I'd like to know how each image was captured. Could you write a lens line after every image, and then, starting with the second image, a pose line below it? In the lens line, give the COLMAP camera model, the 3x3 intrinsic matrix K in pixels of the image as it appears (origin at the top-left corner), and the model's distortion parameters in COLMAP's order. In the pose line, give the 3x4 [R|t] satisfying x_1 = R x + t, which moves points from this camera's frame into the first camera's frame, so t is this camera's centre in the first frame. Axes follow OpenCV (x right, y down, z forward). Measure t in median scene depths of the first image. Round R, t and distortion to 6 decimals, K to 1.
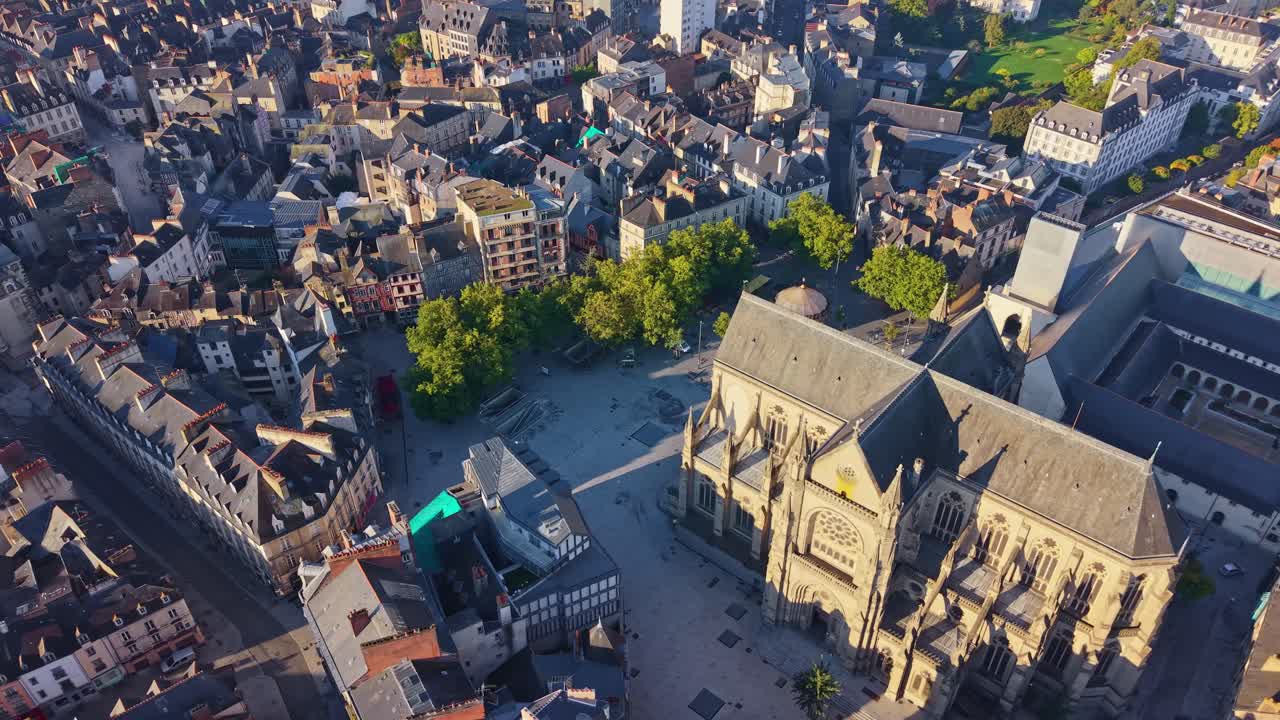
lens RADIAL K [[910.0, 0, 641.5], [0, 910.0, 365.0], [0, 0, 1]] dist [0.011934, -0.043732]
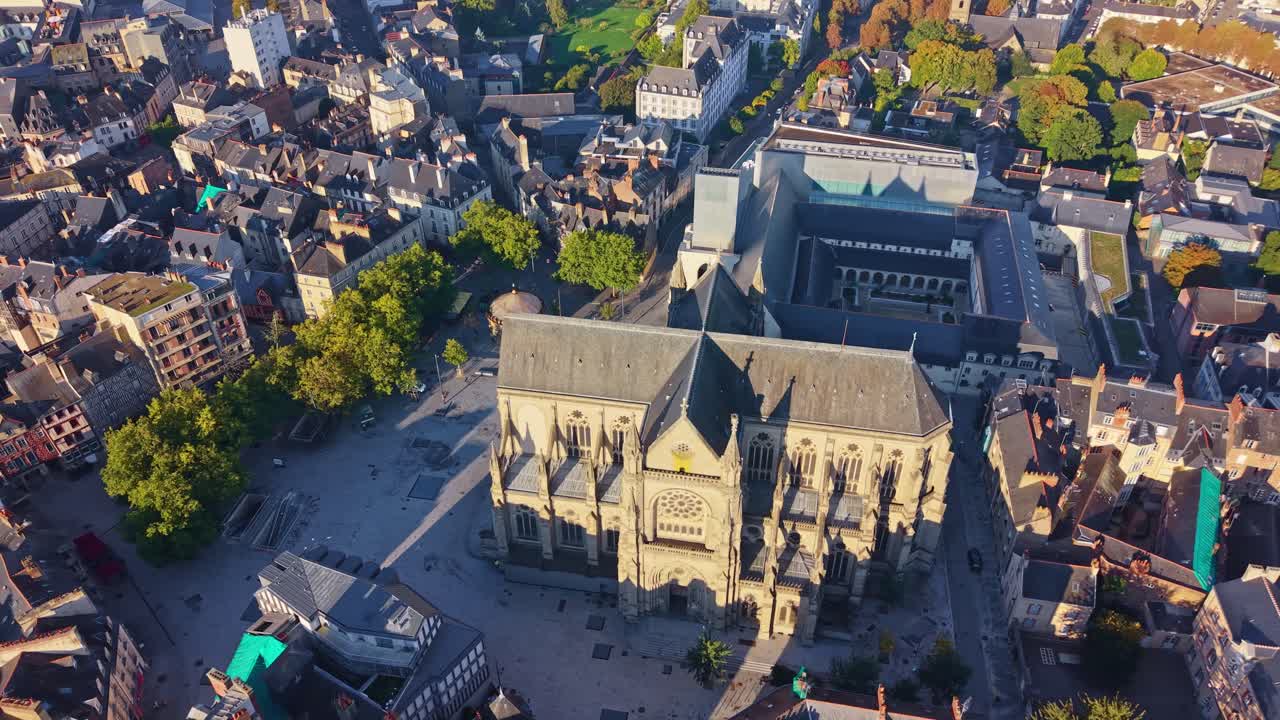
lens RADIAL K [[910.0, 0, 645.1], [0, 910.0, 361.6], [0, 0, 1]] dist [0.011934, -0.043732]
pose [[0.866654, -0.301512, 0.397493, -0.115409], [0.302719, 0.951099, 0.061423, -0.031892], [-0.396575, 0.067096, 0.915547, 0.042691]]
